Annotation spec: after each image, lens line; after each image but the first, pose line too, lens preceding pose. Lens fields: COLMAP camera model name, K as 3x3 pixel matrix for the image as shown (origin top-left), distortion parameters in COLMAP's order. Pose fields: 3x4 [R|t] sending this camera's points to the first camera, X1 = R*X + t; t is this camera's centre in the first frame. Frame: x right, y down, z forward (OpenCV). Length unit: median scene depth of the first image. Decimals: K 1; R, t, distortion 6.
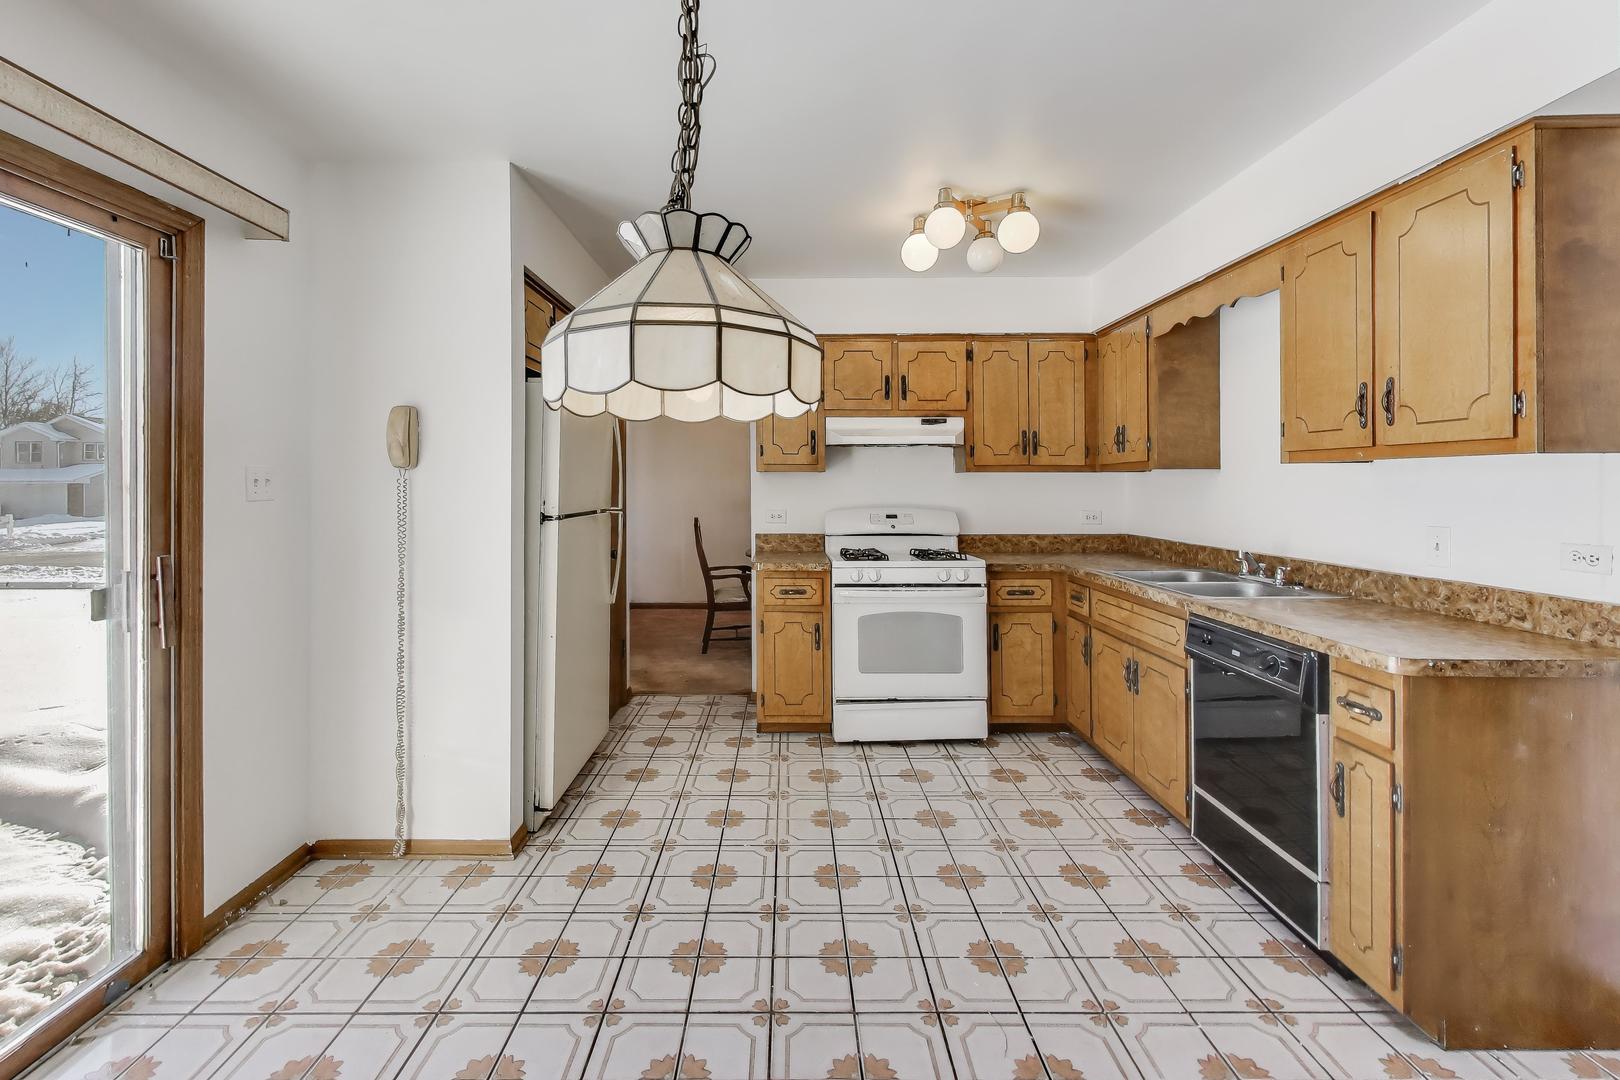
lens RADIAL K [[696.1, 0, 778.7], [0, 696.1, 476.7], [0, 0, 1]] dist [-0.002043, -0.000327]
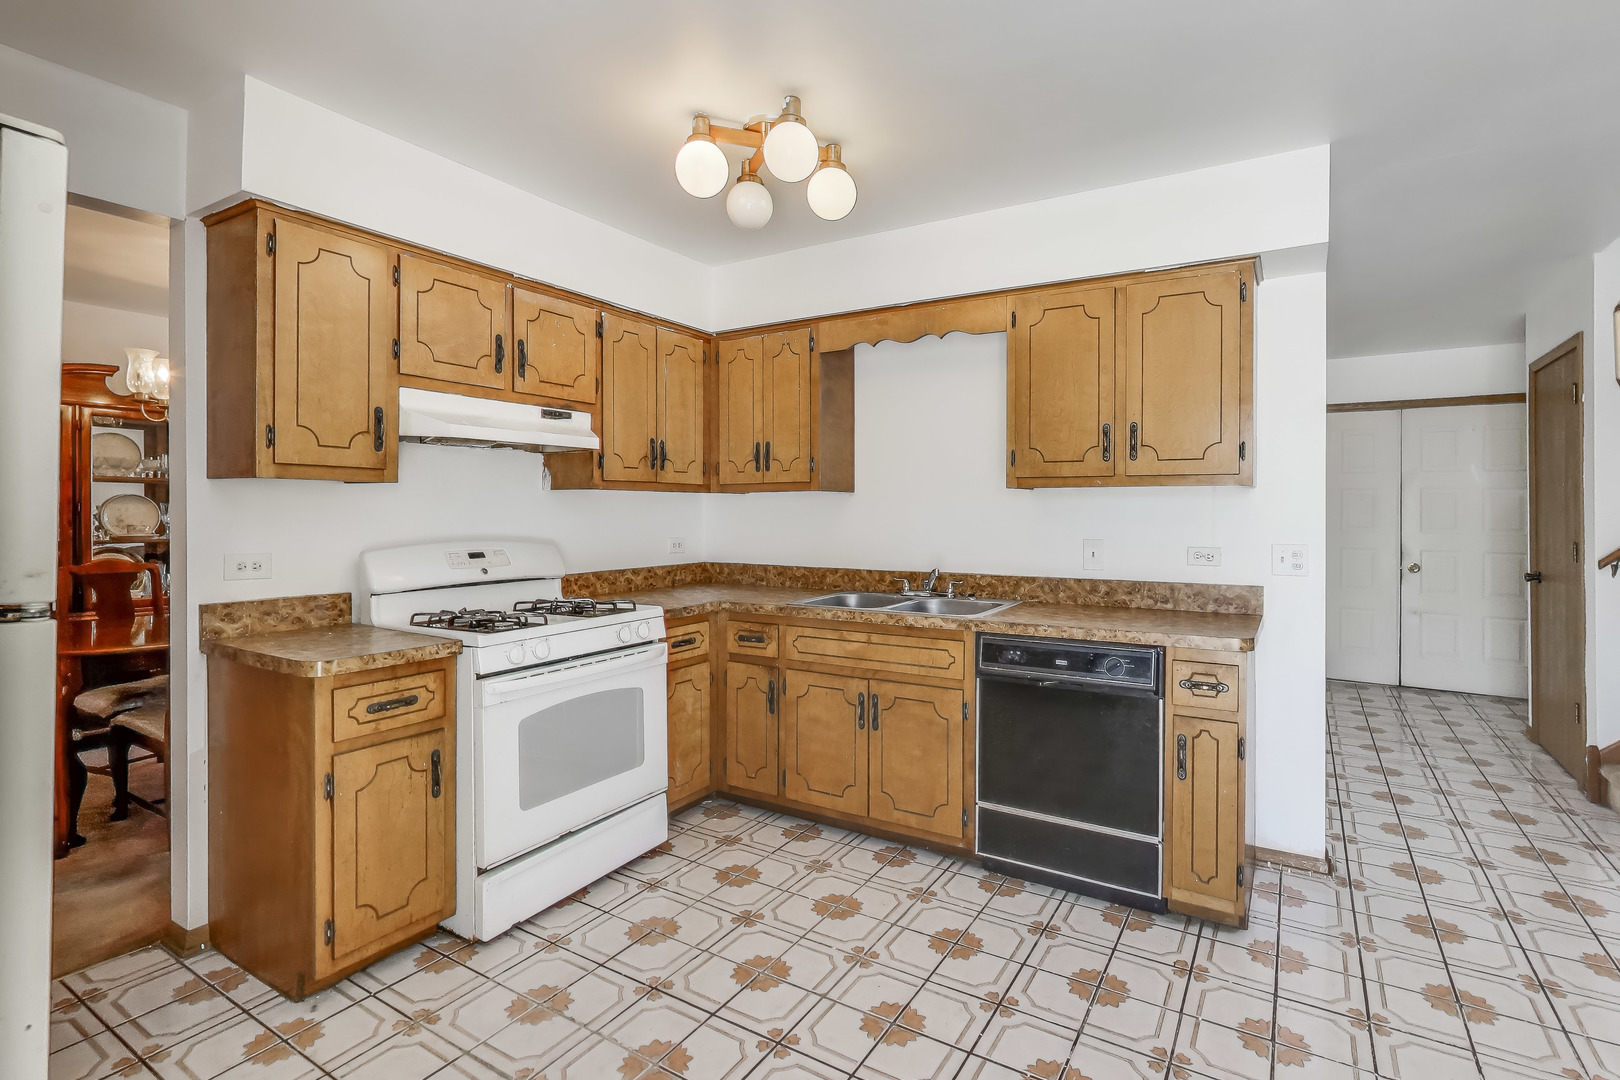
lens RADIAL K [[763.5, 0, 832.4], [0, 763.5, 502.6], [0, 0, 1]] dist [-0.004679, 0.000139]
pose [[0.506683, 0.009858, 0.862076, -0.318455], [-0.011536, 0.999923, -0.004654, 0.009021], [-0.862055, -0.007587, 0.506758, 0.414184]]
